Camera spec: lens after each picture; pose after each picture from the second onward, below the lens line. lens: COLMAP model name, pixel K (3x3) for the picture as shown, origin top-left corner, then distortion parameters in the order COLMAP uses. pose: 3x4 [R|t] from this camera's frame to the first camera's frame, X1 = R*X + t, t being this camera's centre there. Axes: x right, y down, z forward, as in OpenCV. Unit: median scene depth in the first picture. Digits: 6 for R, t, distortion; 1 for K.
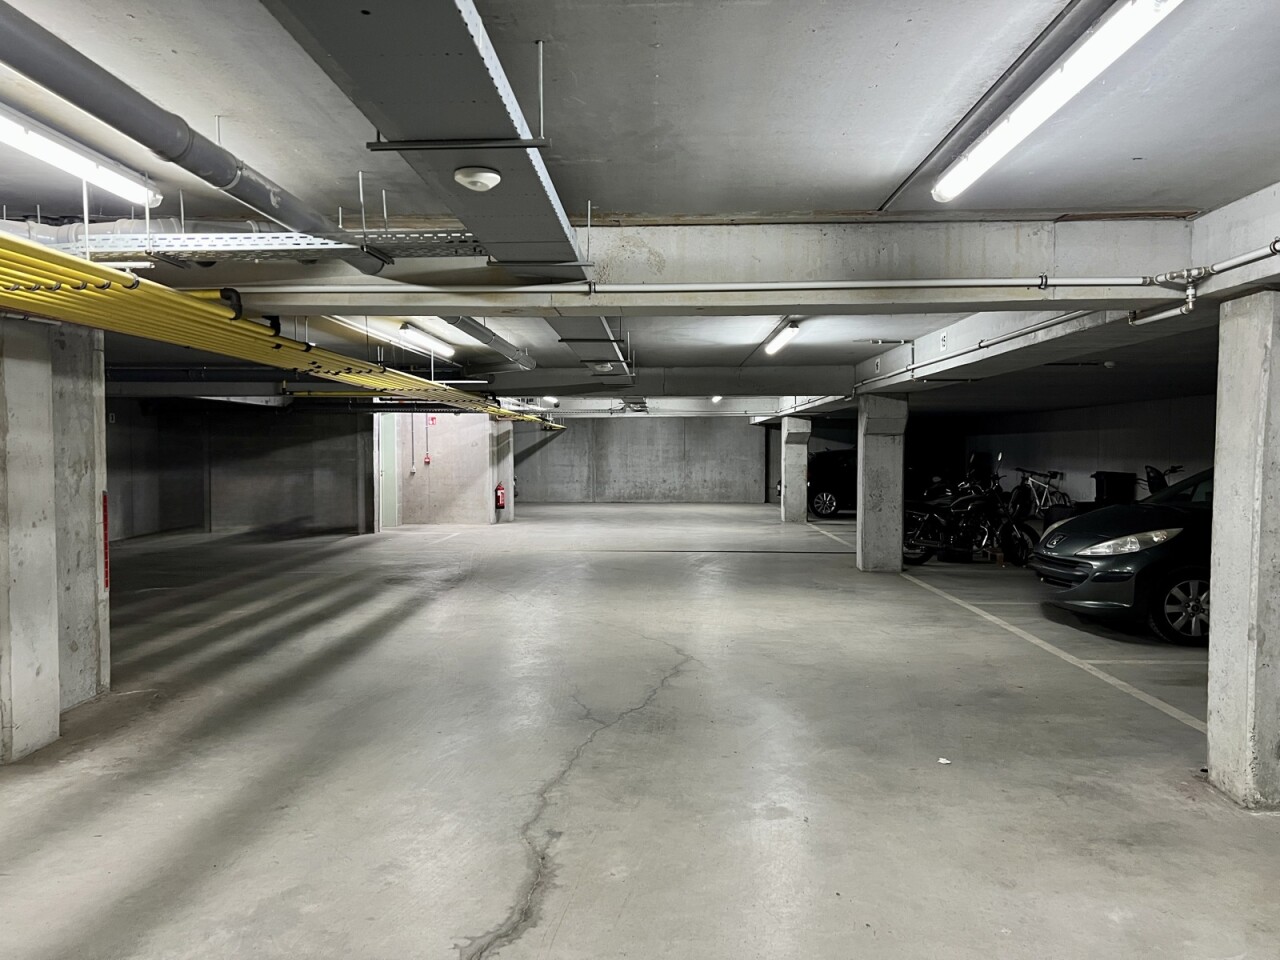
lens RADIAL K [[952.2, 0, 633.9], [0, 952.2, 477.9], [0, 0, 1]] dist [0.083999, -0.104556]
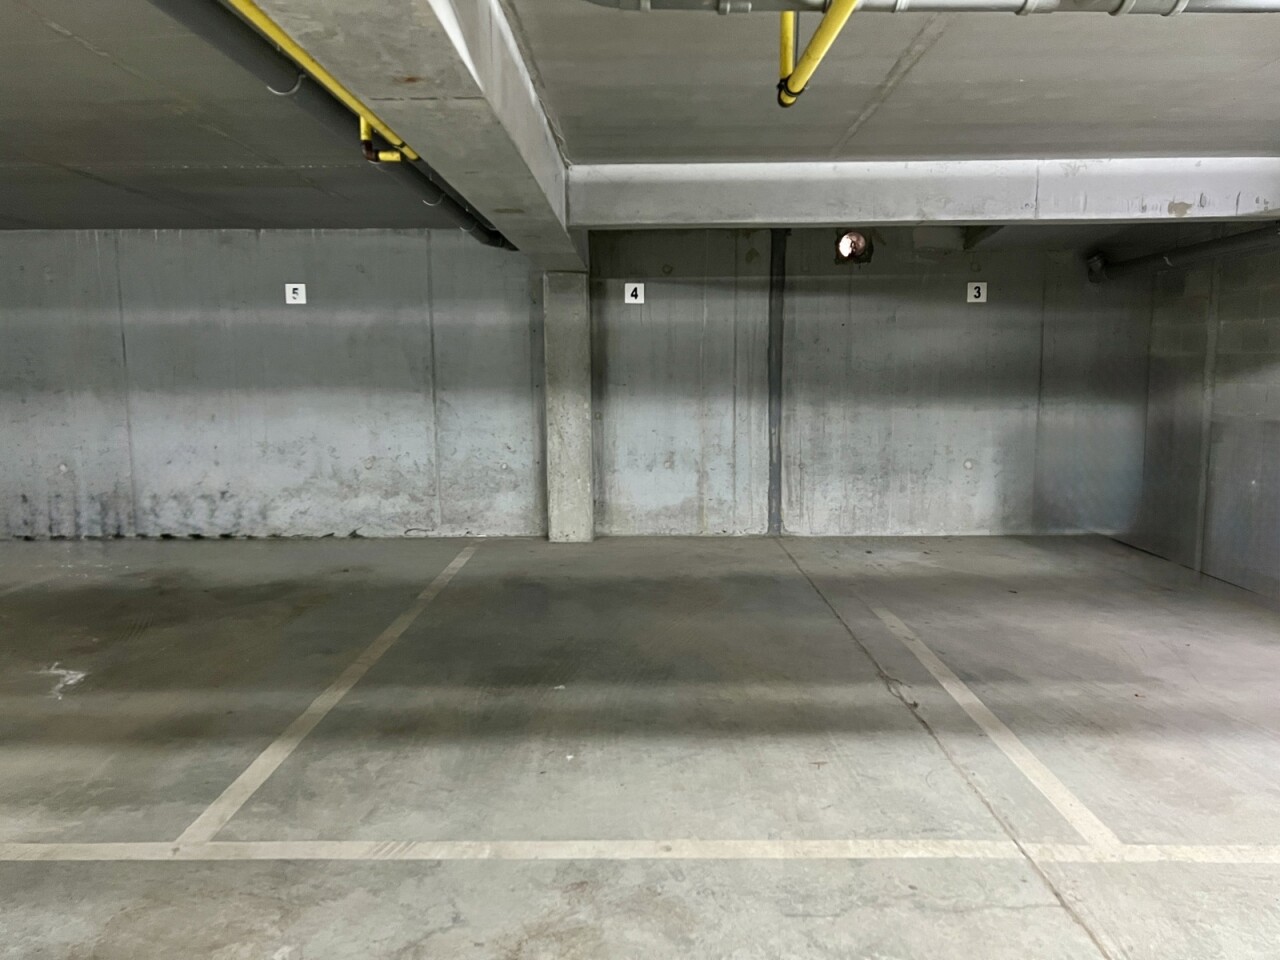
lens RADIAL K [[952.2, 0, 639.8], [0, 952.2, 484.2], [0, 0, 1]] dist [0.083999, -0.104556]
pose [[0.032917, 0.122503, -0.991922, -0.038336], [-0.021678, 0.992314, 0.121832, -0.018638], [0.999223, 0.017493, 0.035319, 0.738871]]
